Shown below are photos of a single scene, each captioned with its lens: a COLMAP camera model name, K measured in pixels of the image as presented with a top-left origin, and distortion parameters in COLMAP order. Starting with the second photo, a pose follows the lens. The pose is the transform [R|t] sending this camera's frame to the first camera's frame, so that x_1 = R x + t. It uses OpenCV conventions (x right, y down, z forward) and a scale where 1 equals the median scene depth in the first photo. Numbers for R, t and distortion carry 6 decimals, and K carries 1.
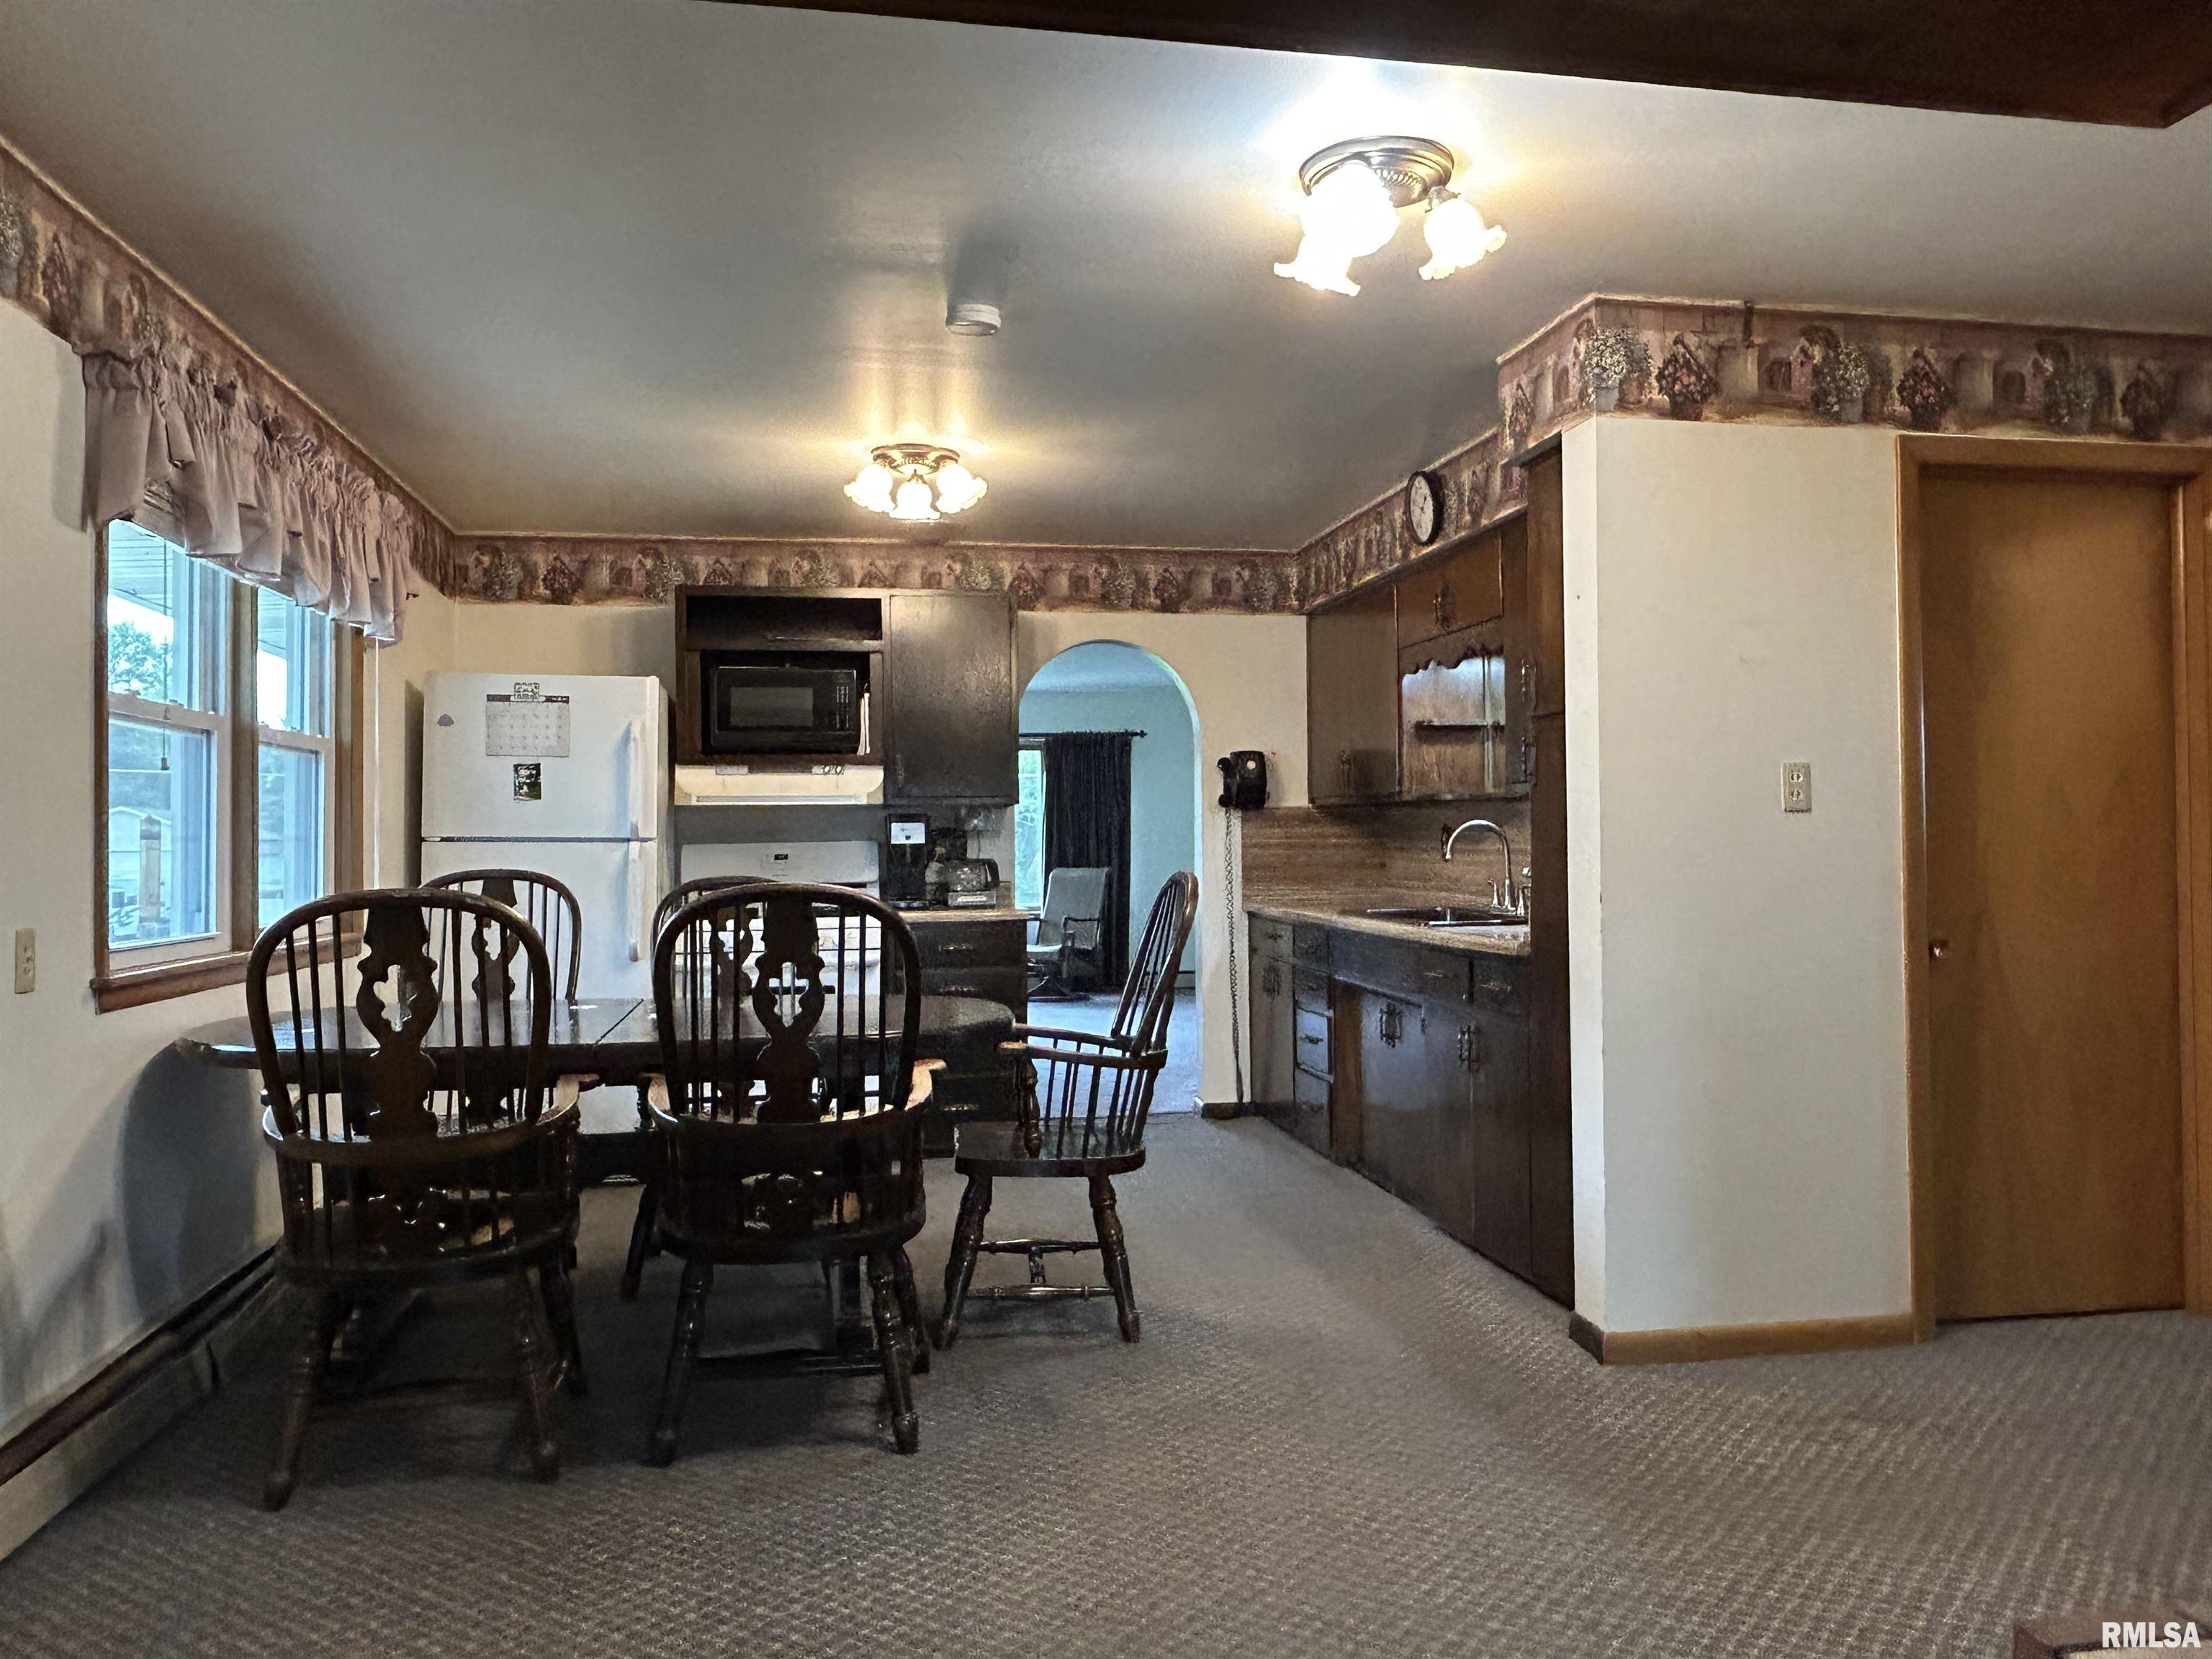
lens RADIAL K [[1604.4, 0, 1112.8], [0, 1604.4, 824.8], [0, 0, 1]] dist [0.031345, -0.001961]
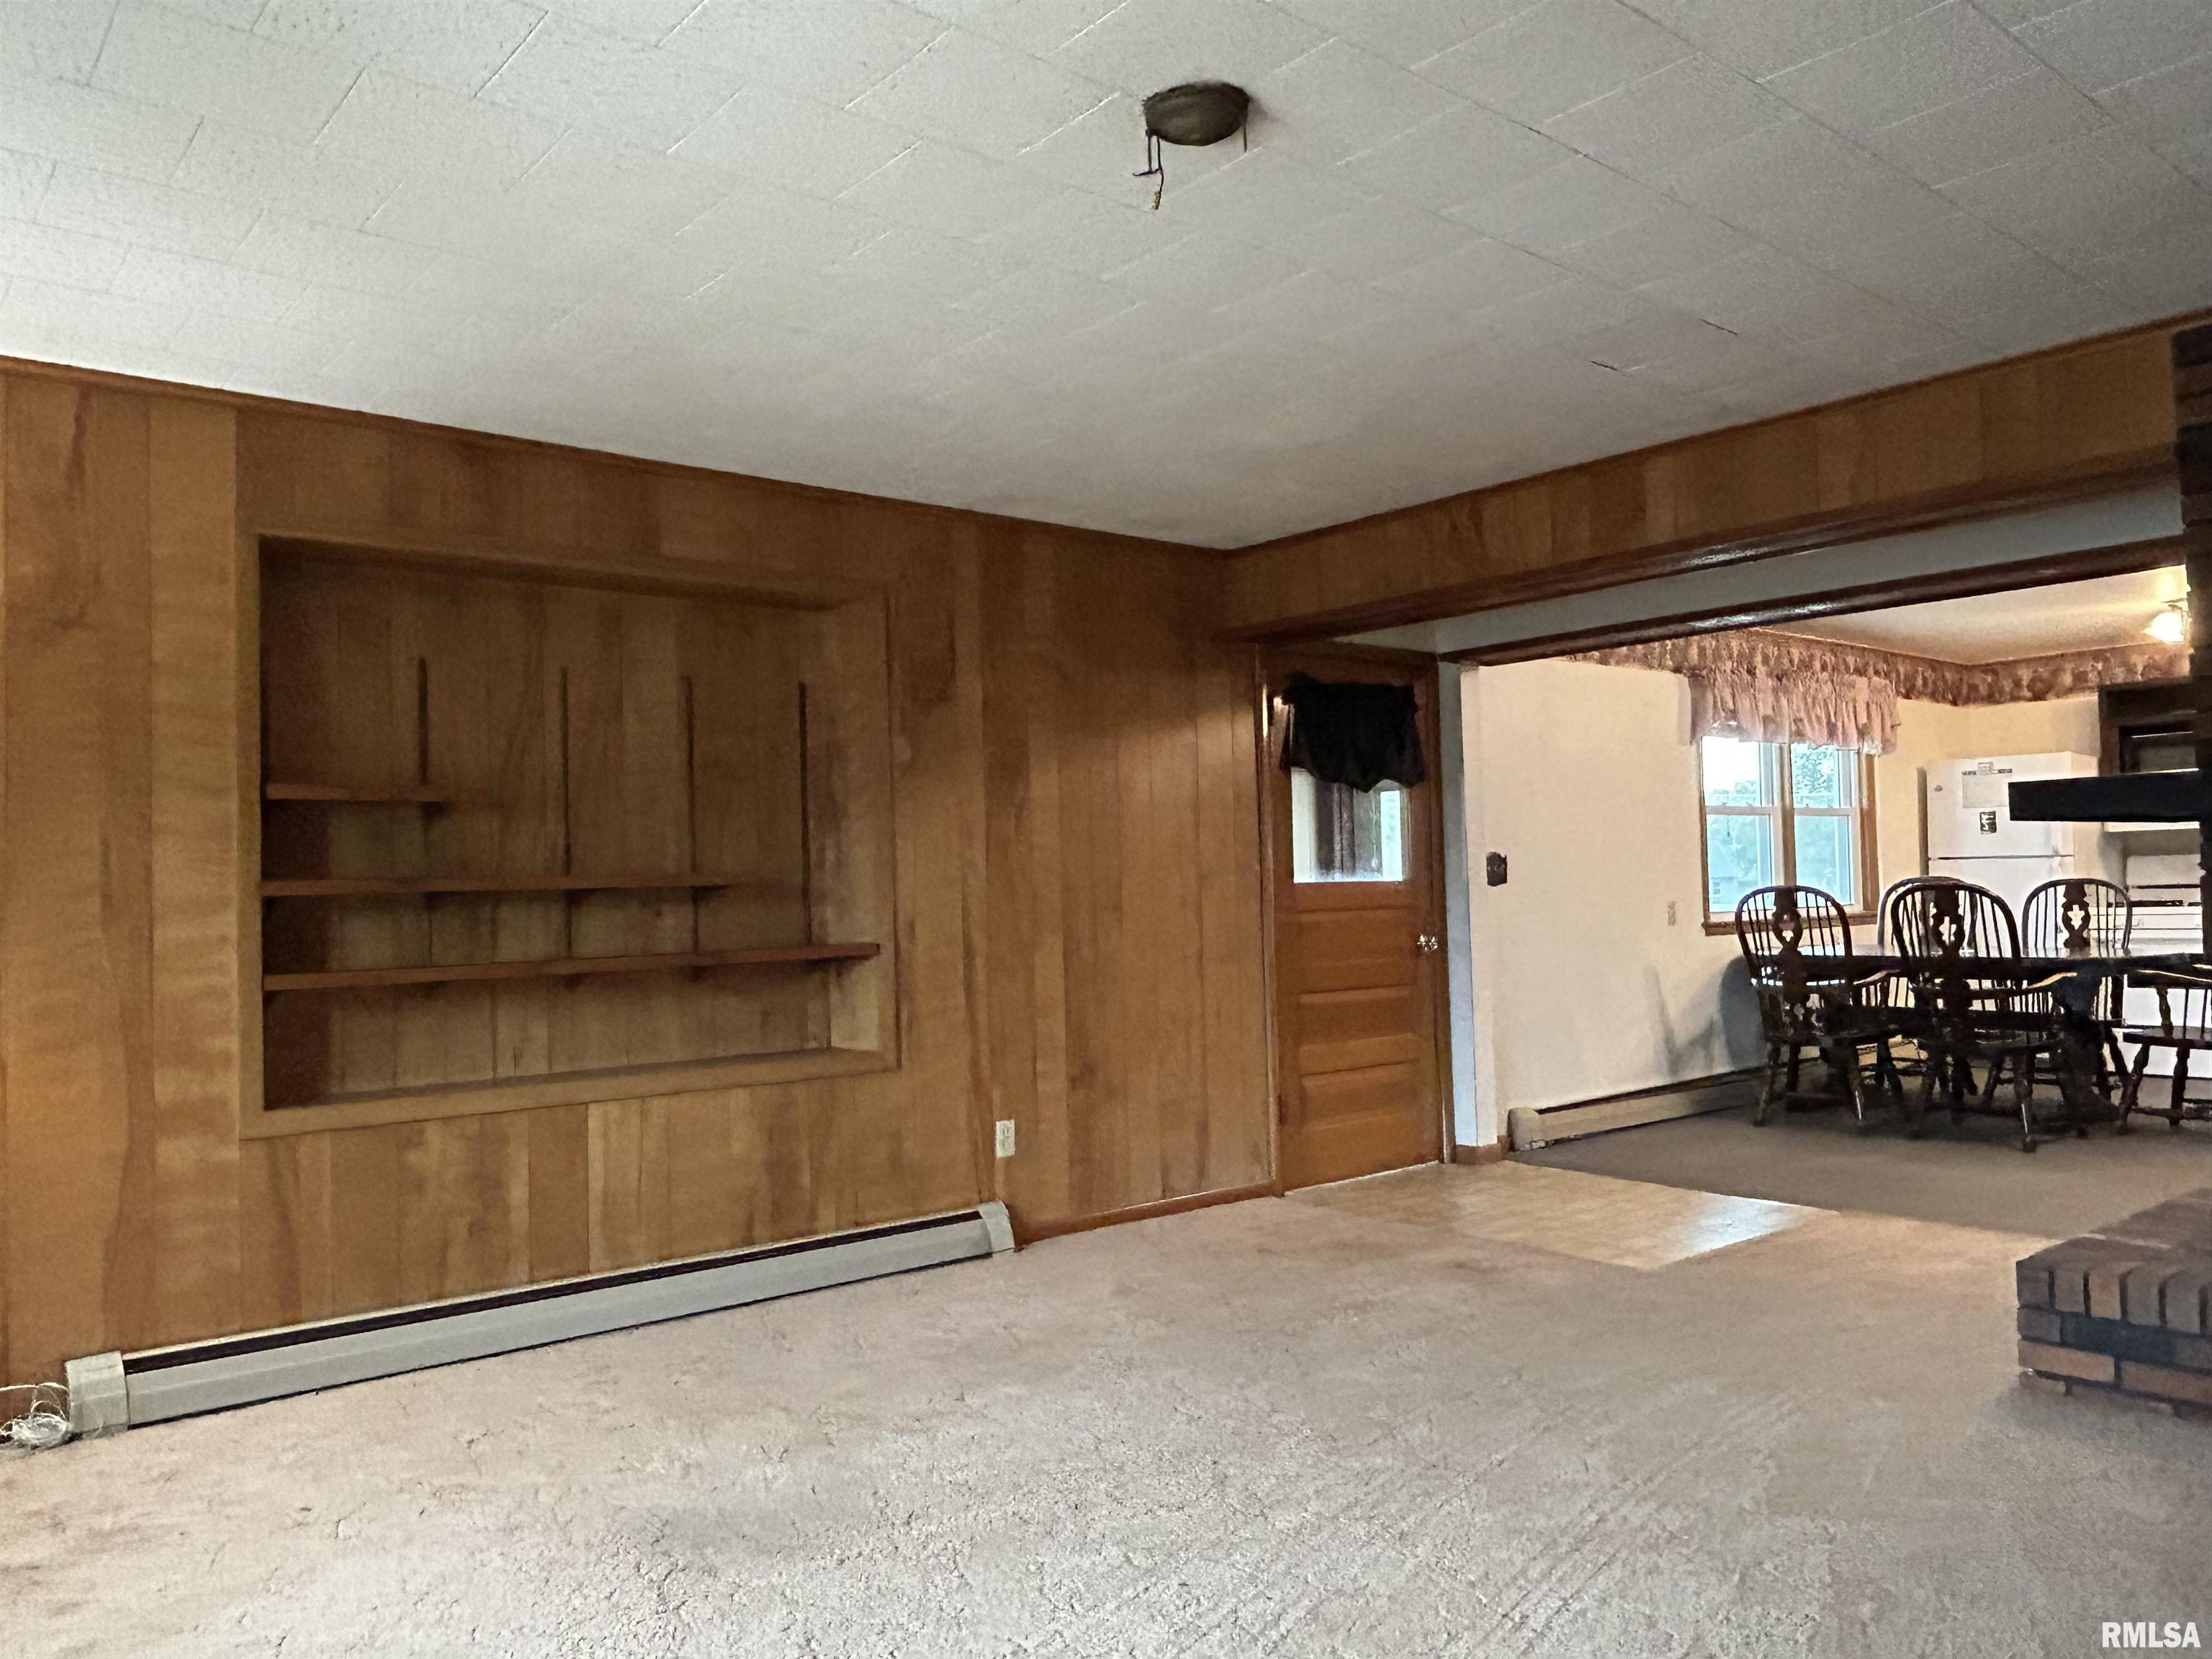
lens RADIAL K [[1604.4, 0, 1105.7], [0, 1604.4, 838.9], [0, 0, 1]] dist [0.031345, -0.001961]
pose [[0.491133, -0.035472, -0.870362, 0.555911], [0.035856, 0.999147, -0.020487, -0.007964], [0.870346, -0.021146, 0.491986, -0.522551]]
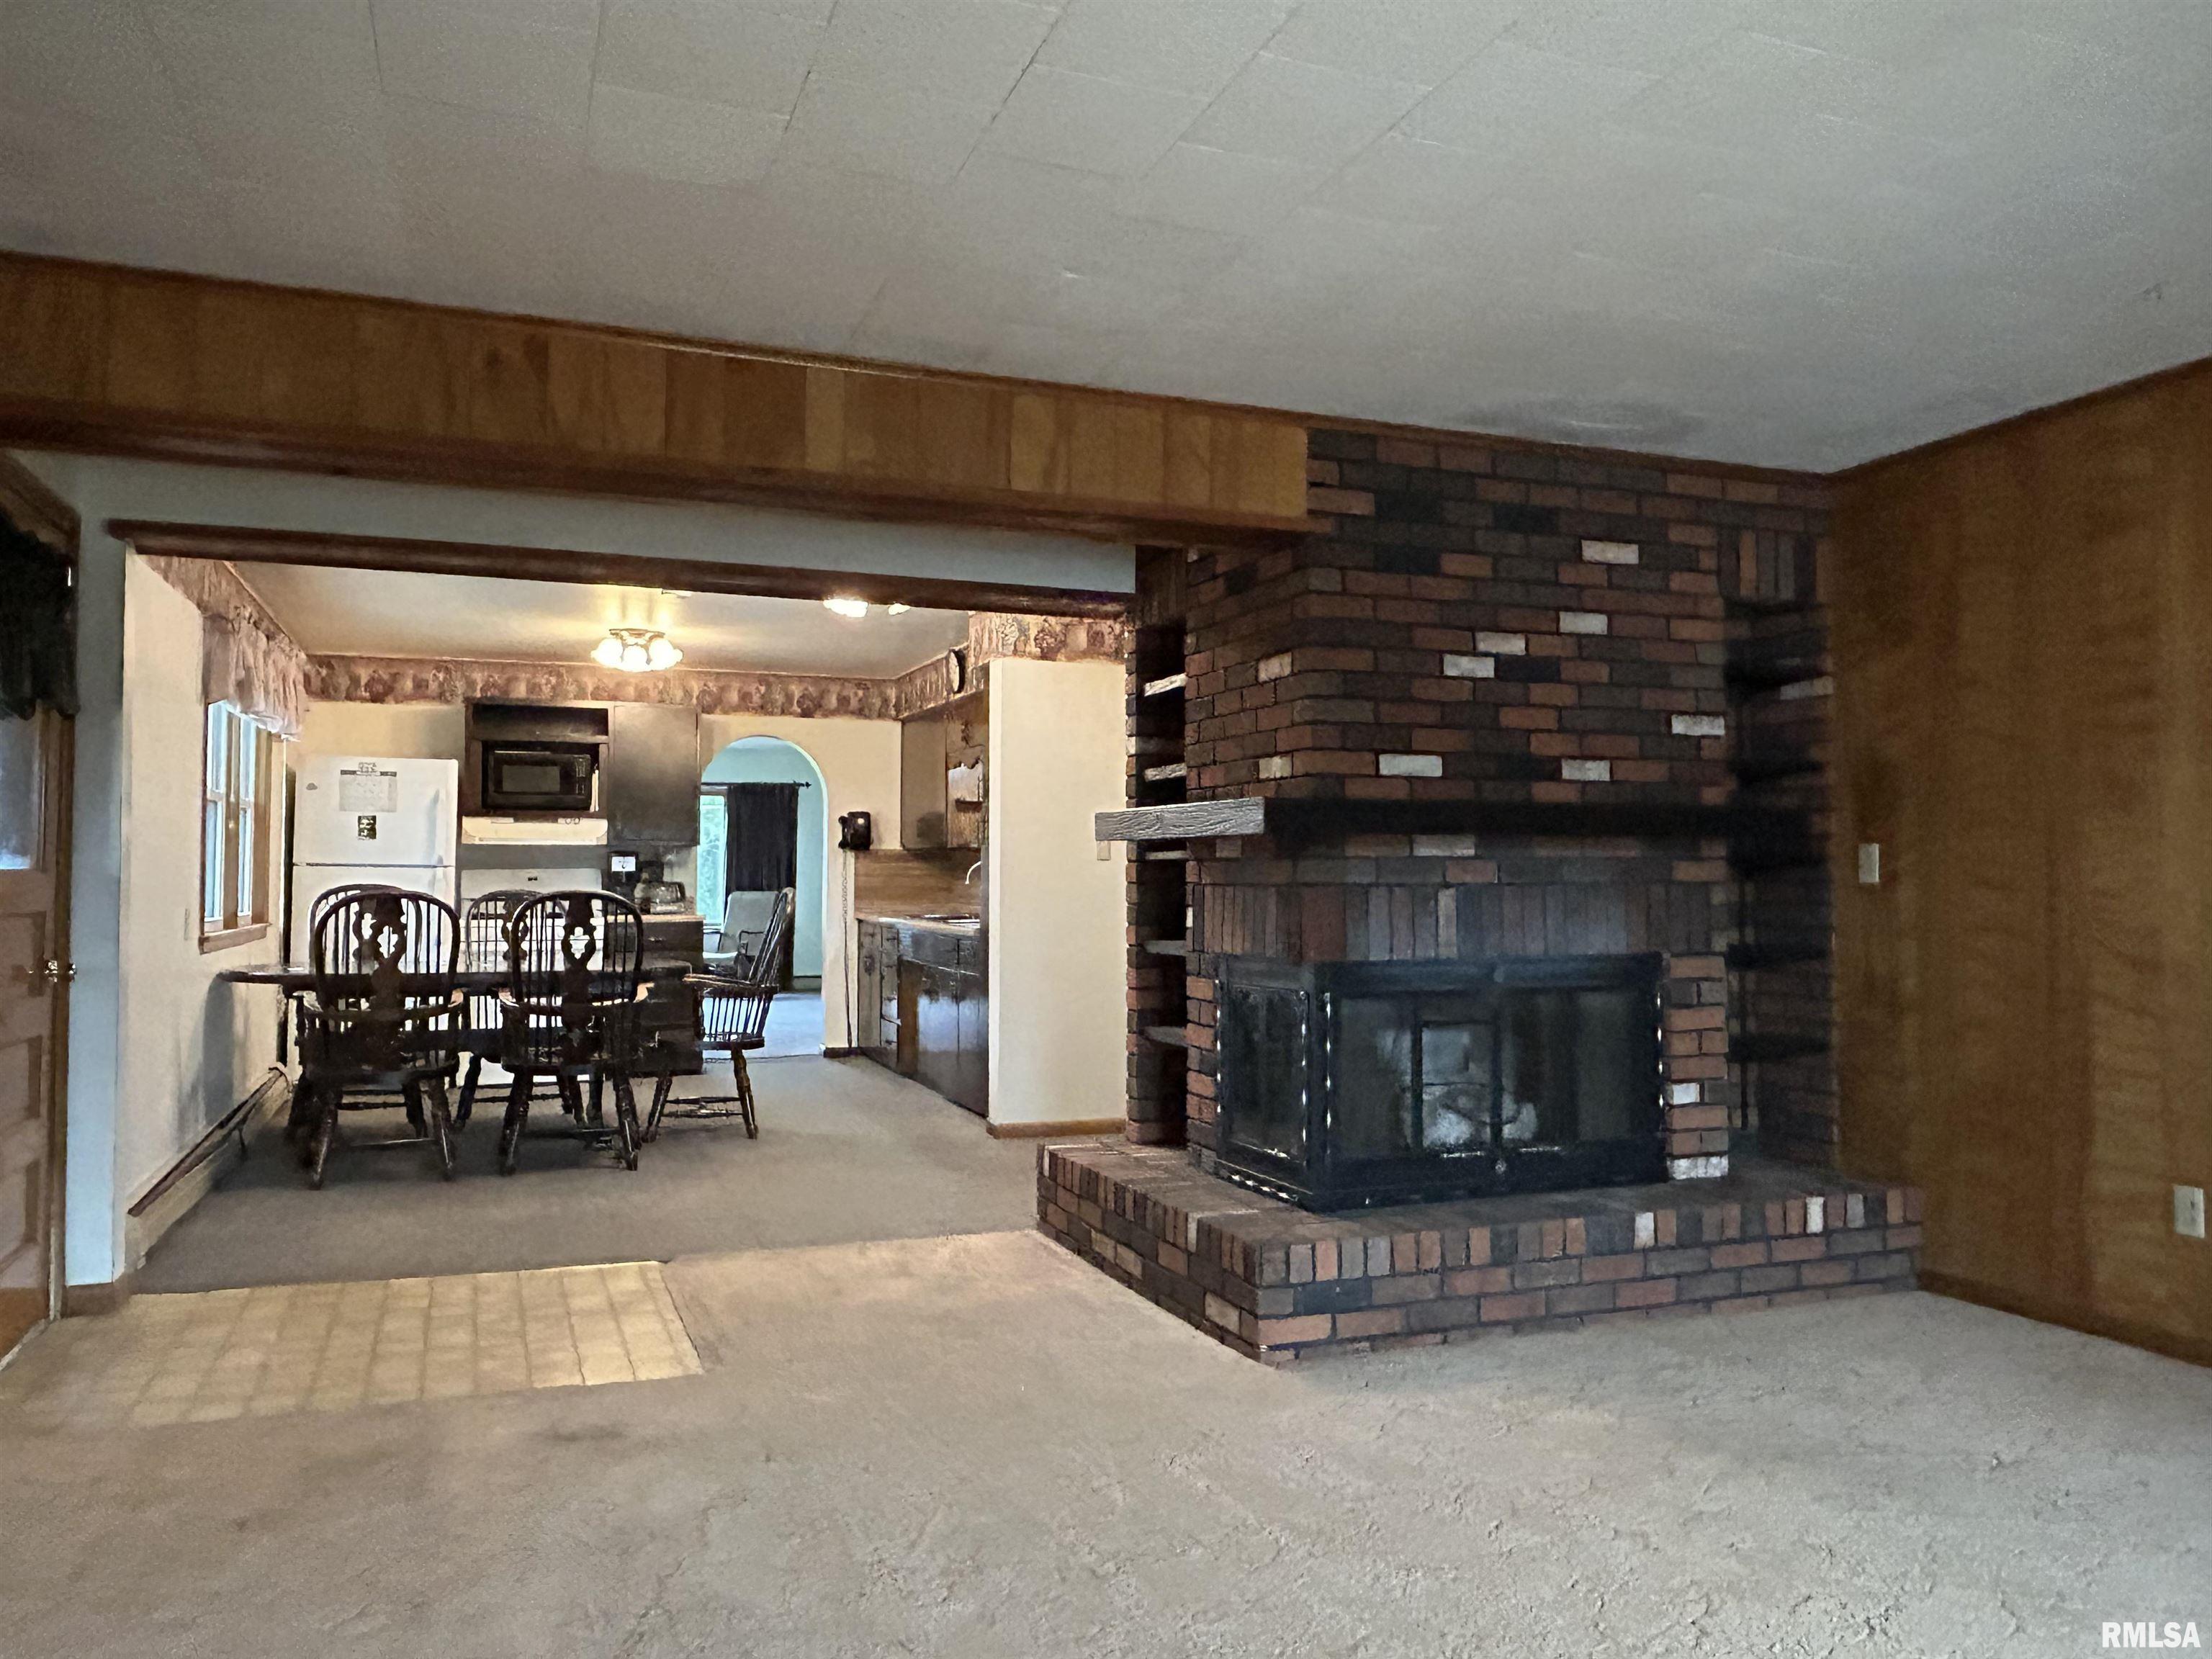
lens RADIAL K [[1604.4, 0, 1099.2], [0, 1604.4, 832.5], [0, 0, 1]] dist [0.031345, -0.001961]
pose [[0.983908, 0.016577, 0.177906, 0.041908], [-0.014001, 0.999778, -0.015725, -0.006746], [-0.178128, 0.012981, 0.983922, -0.556466]]
